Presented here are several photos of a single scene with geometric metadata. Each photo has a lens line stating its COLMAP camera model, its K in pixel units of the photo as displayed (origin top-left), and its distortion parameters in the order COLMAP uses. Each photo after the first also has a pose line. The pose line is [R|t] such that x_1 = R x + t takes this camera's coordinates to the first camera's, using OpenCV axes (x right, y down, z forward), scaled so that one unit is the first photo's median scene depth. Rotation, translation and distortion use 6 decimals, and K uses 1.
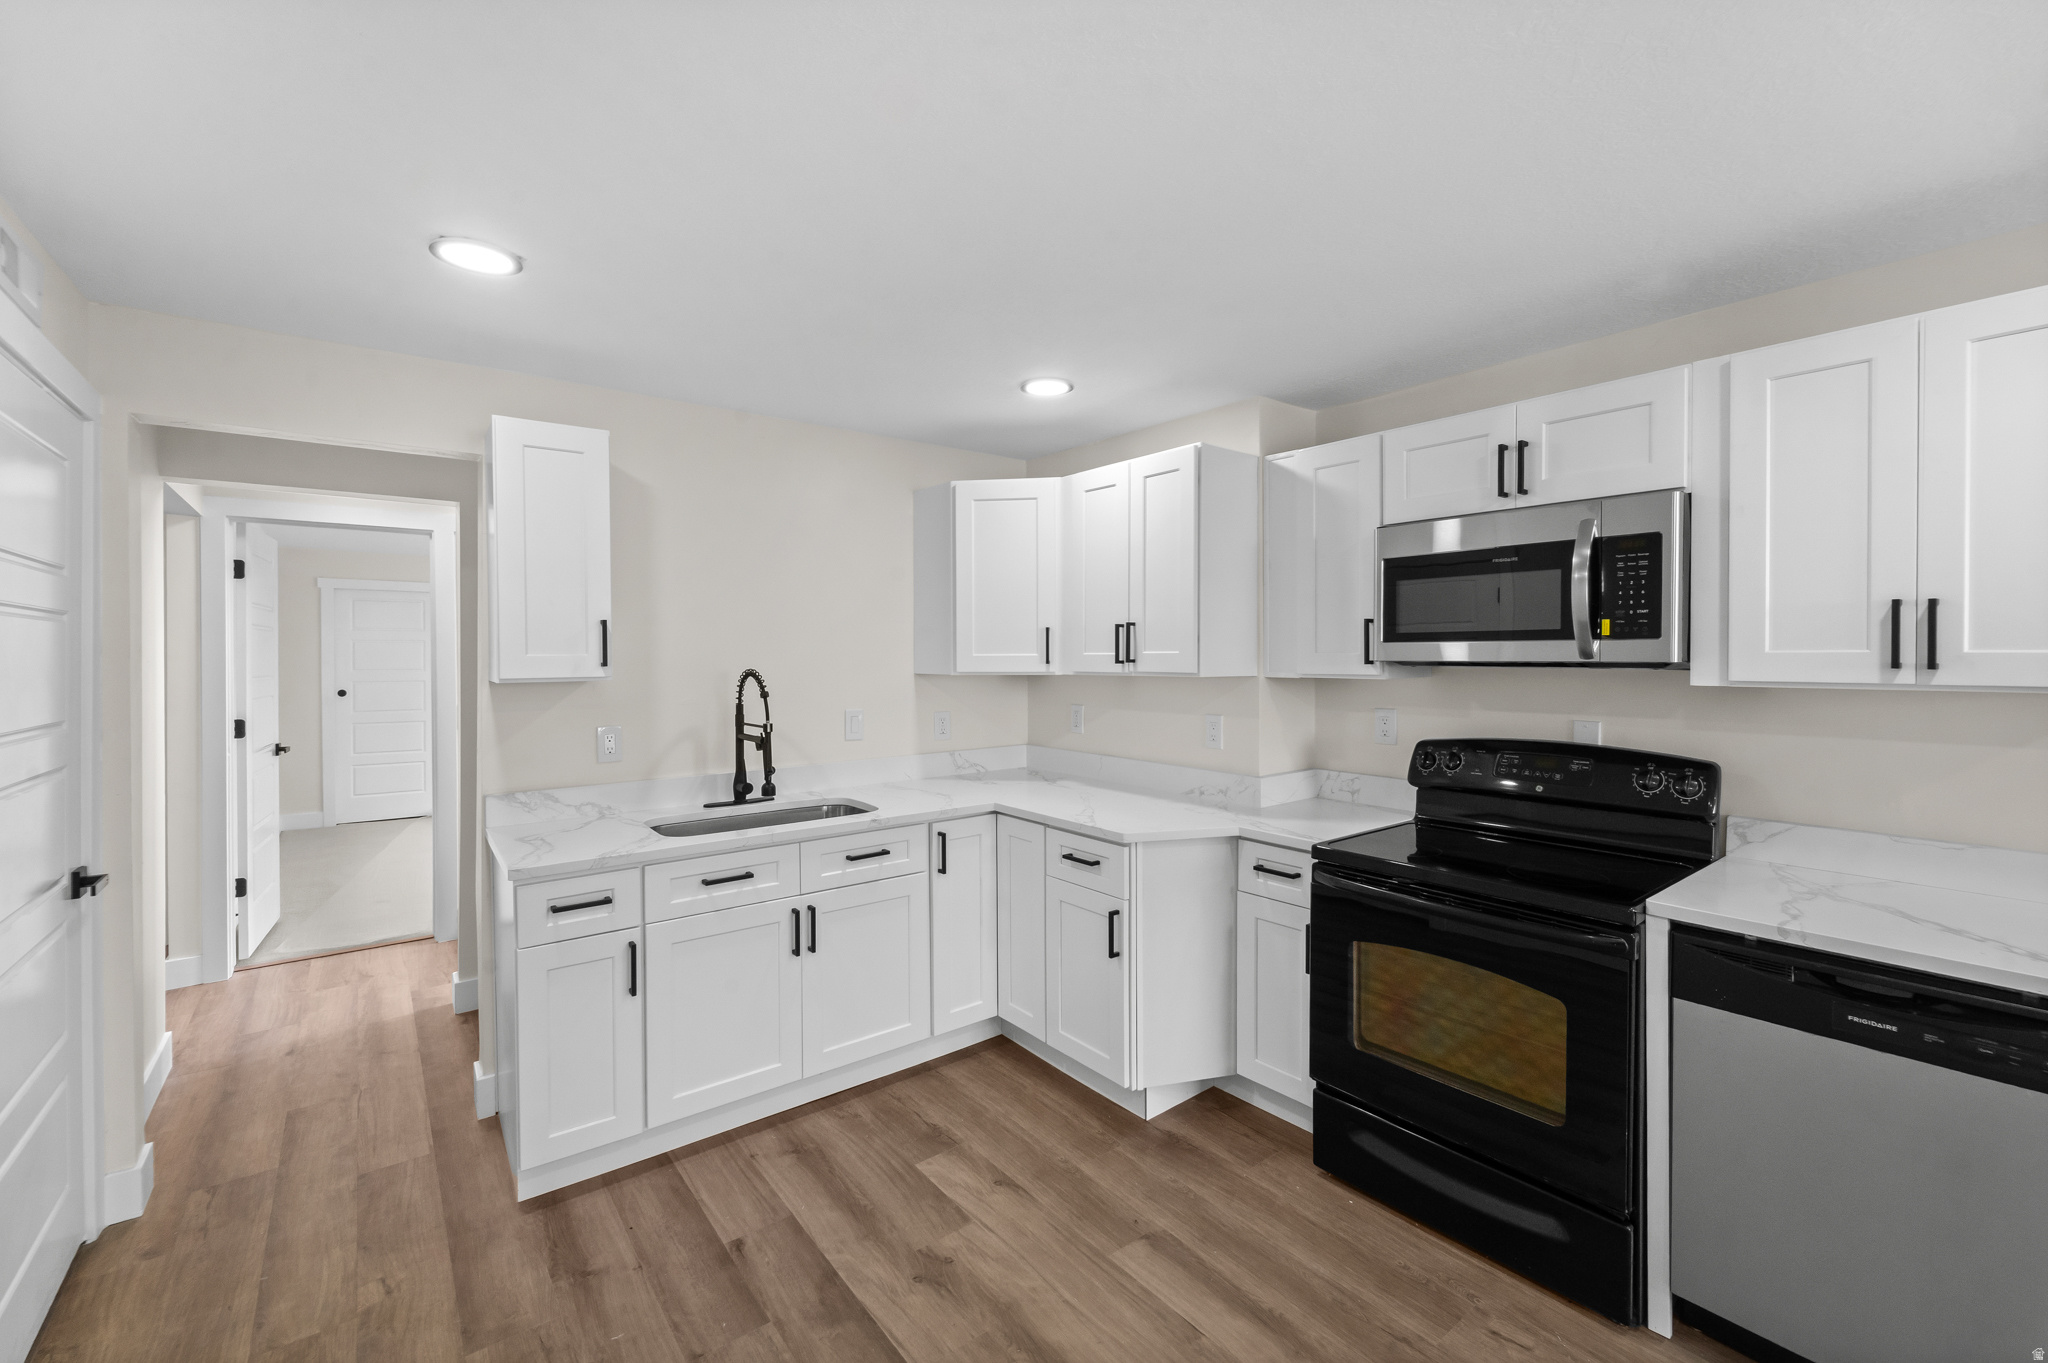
lens RADIAL K [[849.5, 0, 1023.1], [0, 849.5, 663.9], [0, 0, 1]] dist [0.000054, -0.000349]
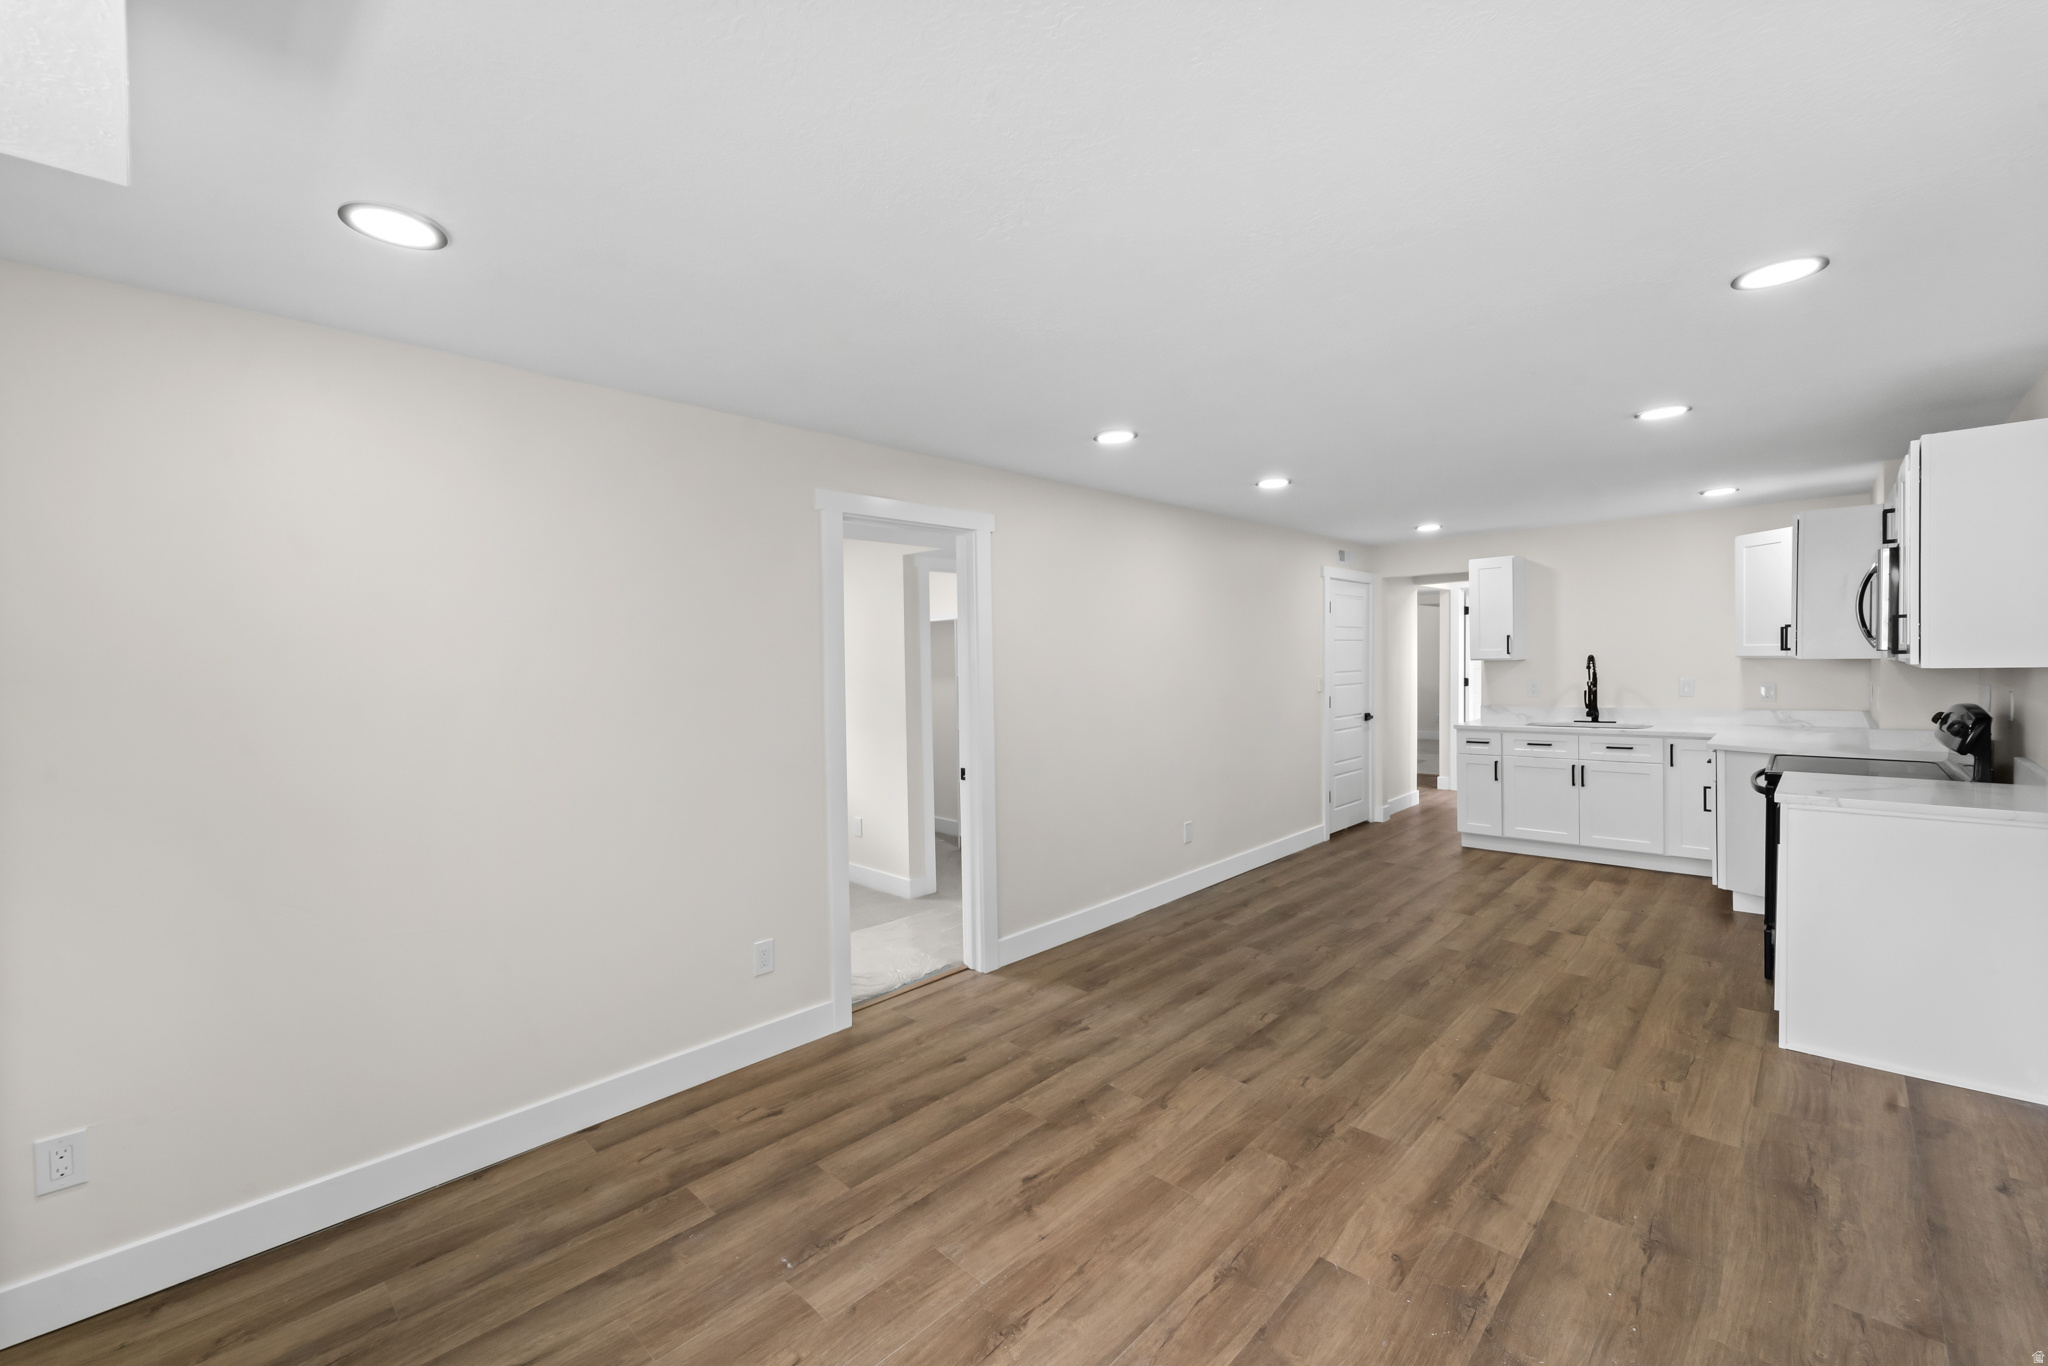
lens RADIAL K [[860.1, 0, 1023.3], [0, 860.1, 676.5], [0, 0, 1]] dist [0.003346, -0.001521]
pose [[0.141690, 0.018839, -0.989732, 1.847351], [0.010690, 0.999731, 0.020560, 0.000714], [0.989853, -0.013494, 0.141450, -0.765471]]
